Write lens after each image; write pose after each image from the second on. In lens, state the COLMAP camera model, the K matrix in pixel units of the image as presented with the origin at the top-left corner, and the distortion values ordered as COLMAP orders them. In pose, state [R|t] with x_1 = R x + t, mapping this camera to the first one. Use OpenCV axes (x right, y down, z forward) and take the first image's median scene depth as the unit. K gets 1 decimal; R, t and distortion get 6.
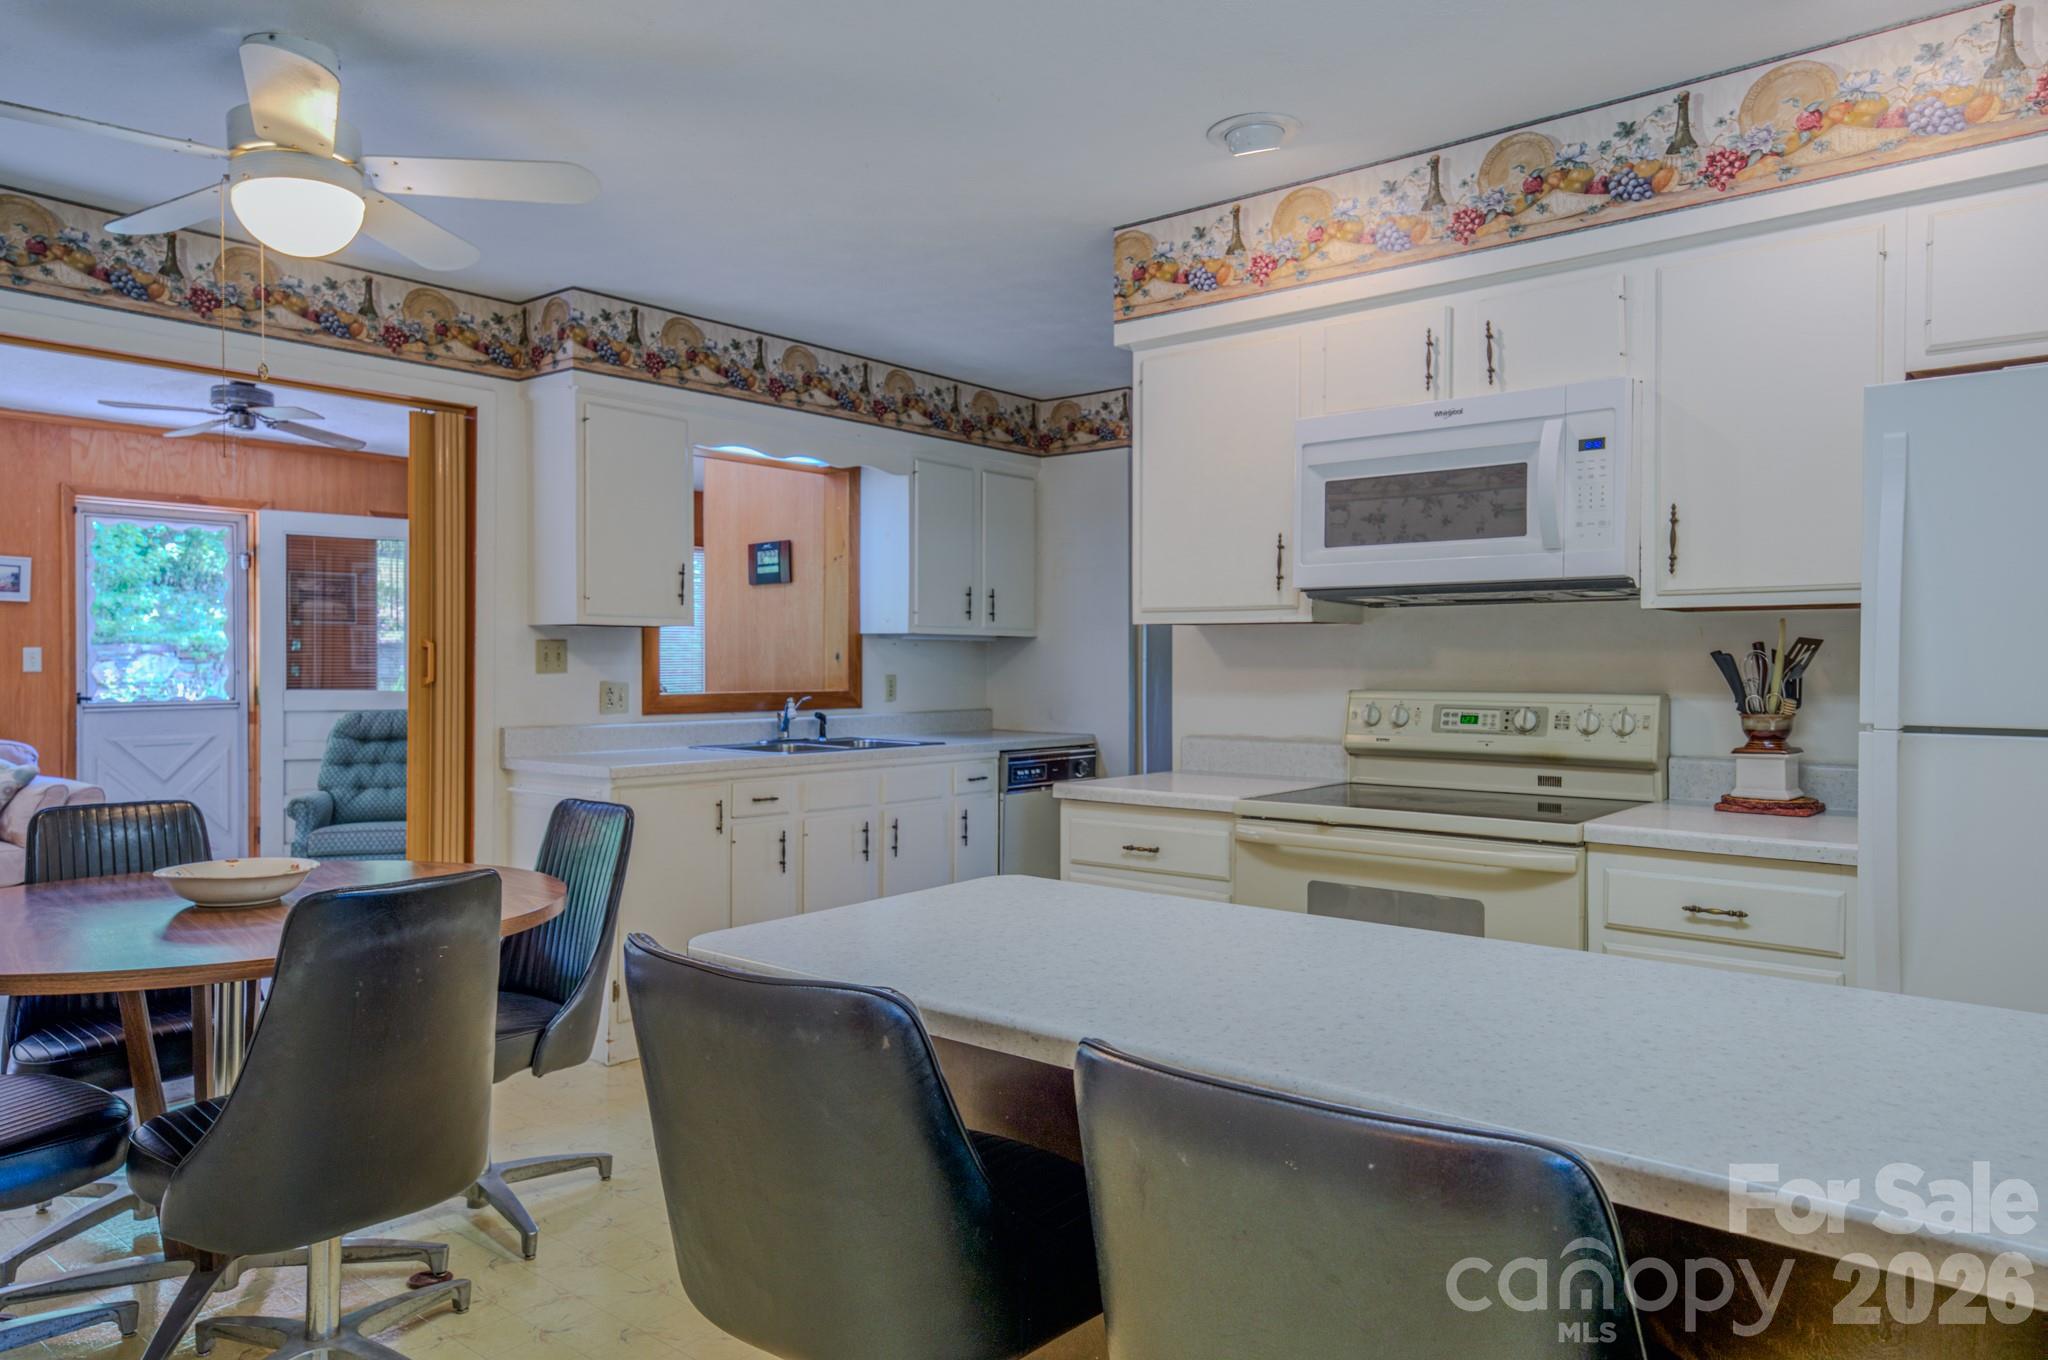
lens RADIAL K [[1323.1, 0, 1018.1], [0, 1323.1, 672.6], [0, 0, 1]] dist [0.031034, 0.001069]
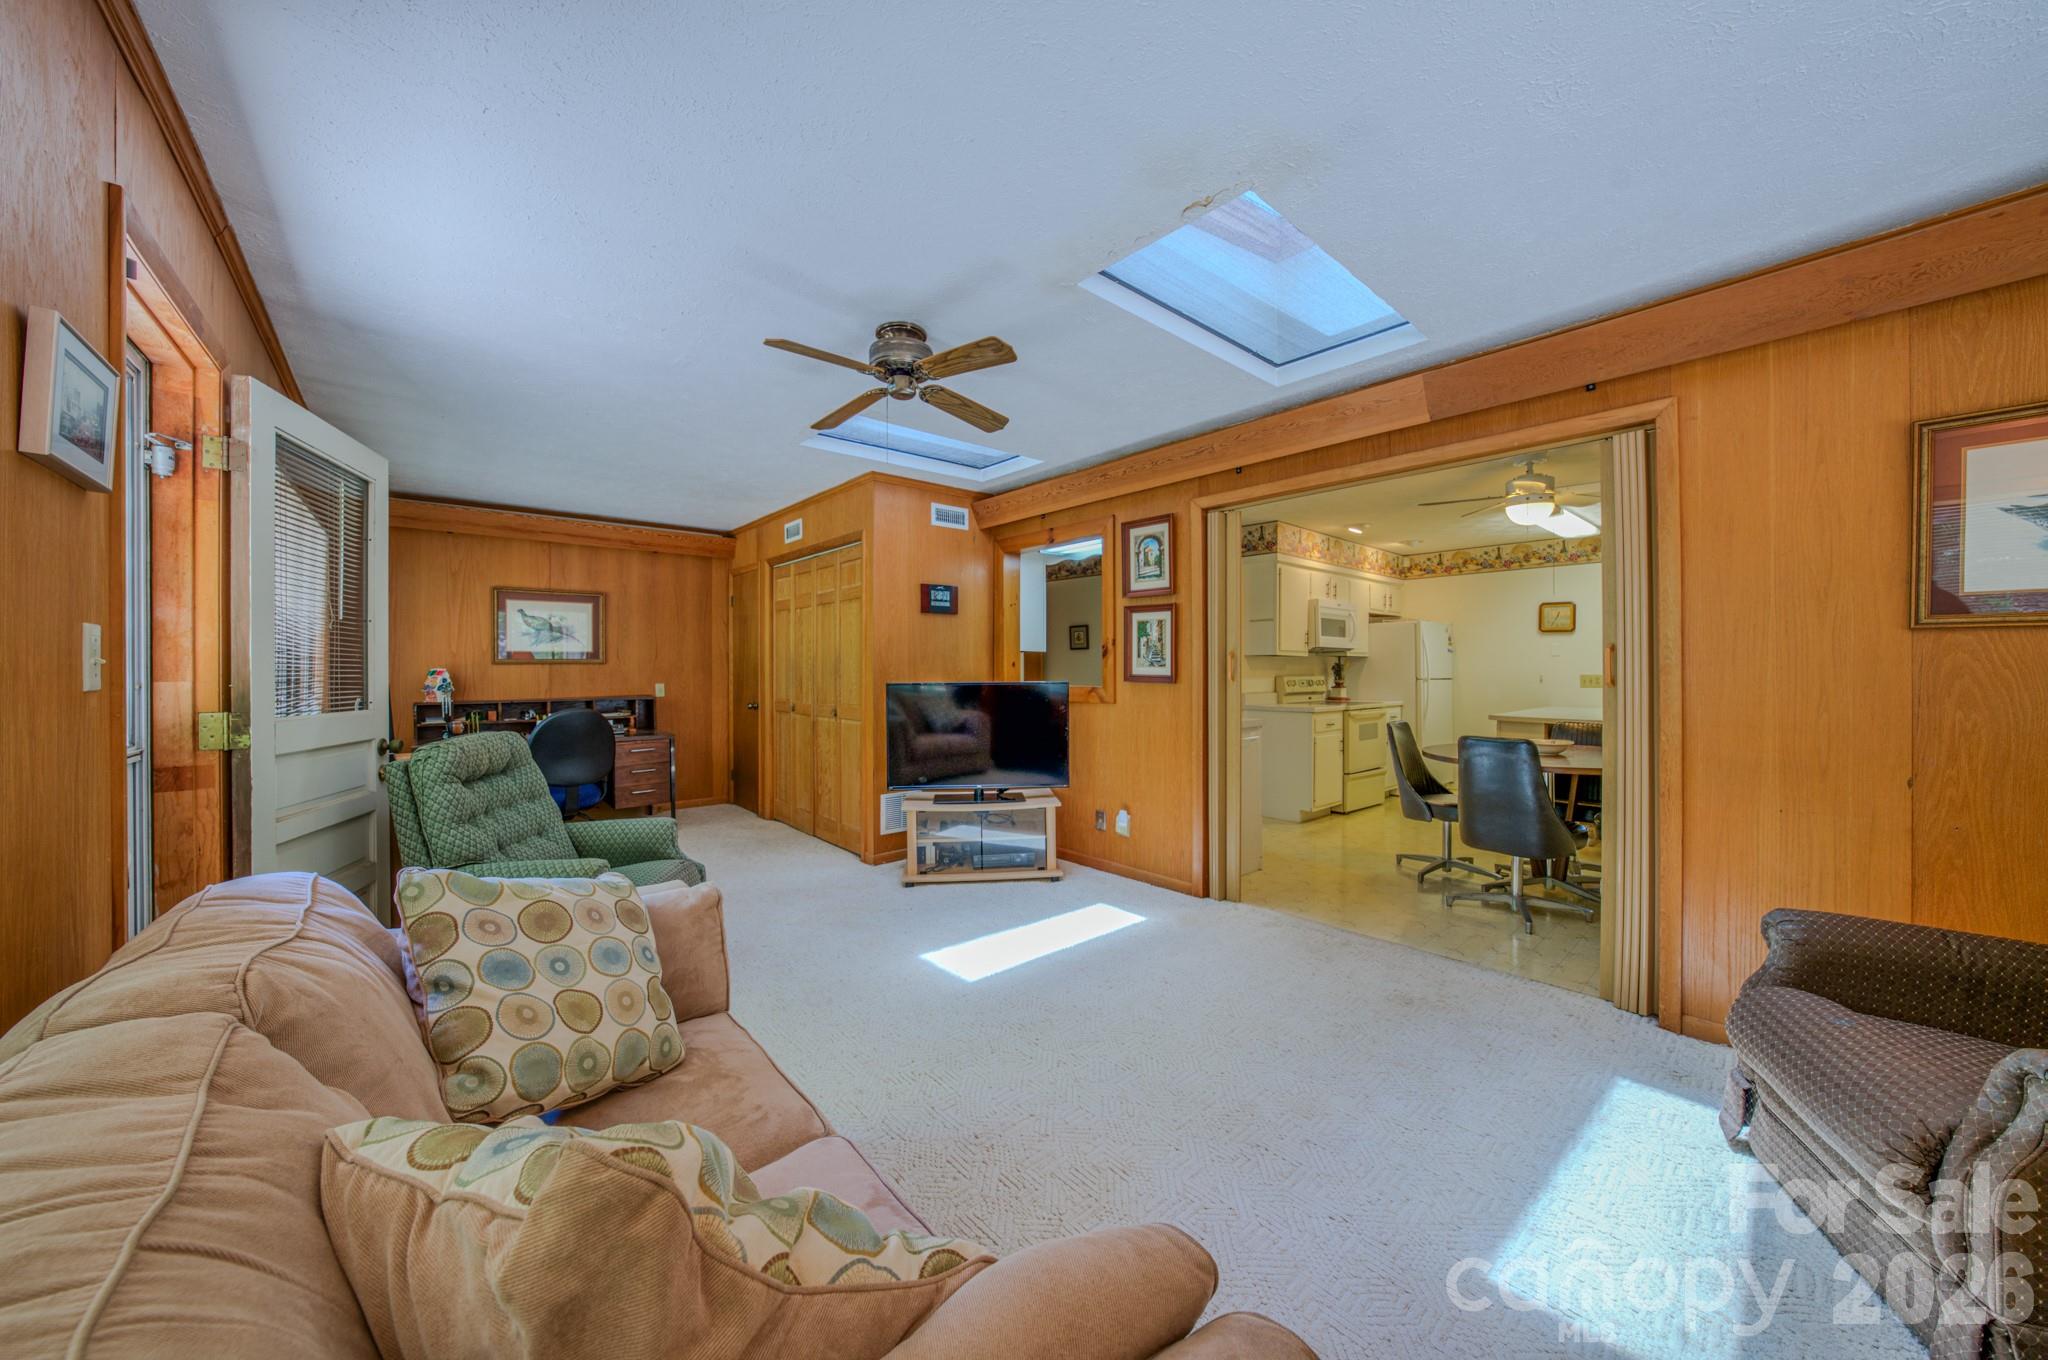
lens RADIAL K [[706.3, 0, 1026.4], [0, 706.3, 670.6], [0, 0, 1]] dist [-0.017990, 0.000250]
pose [[0.159562, -0.002253, 0.987185, -1.458678], [0.007335, 0.999972, 0.001097, -0.007414], [-0.987161, 0.007066, 0.159574, 1.221772]]
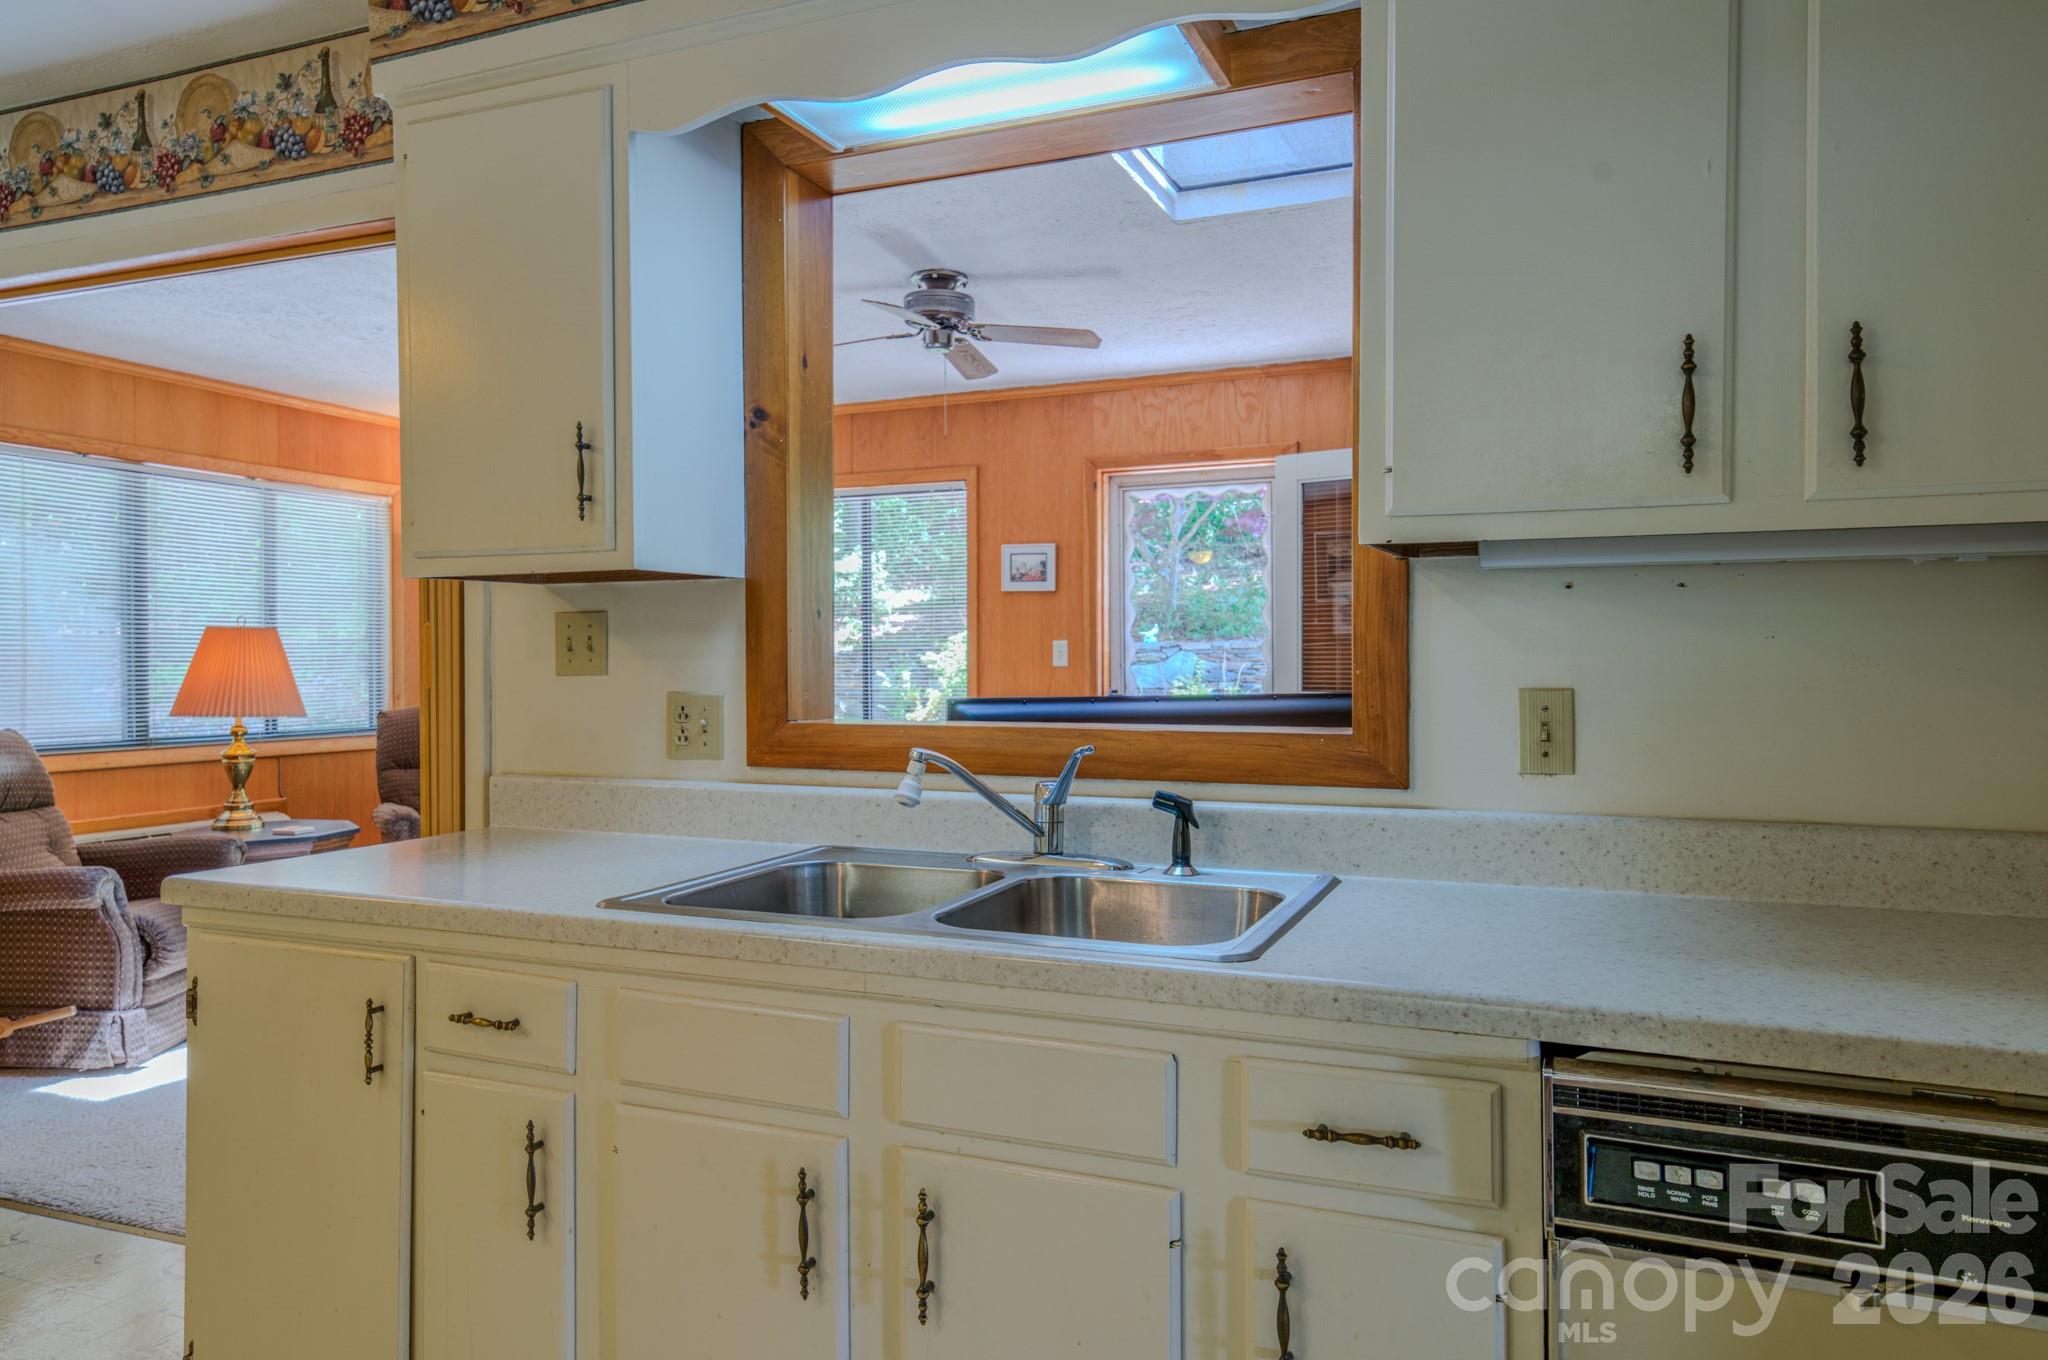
lens RADIAL K [[1328.6, 0, 1057.3], [0, 1328.6, 721.0], [0, 0, 1]] dist [0.005175, 0.001091]
pose [[0.312133, 0.043233, -0.949054, 0.240230], [-0.002030, 0.998992, 0.044840, -0.006687], [0.950036, -0.012070, 0.311906, 1.192467]]
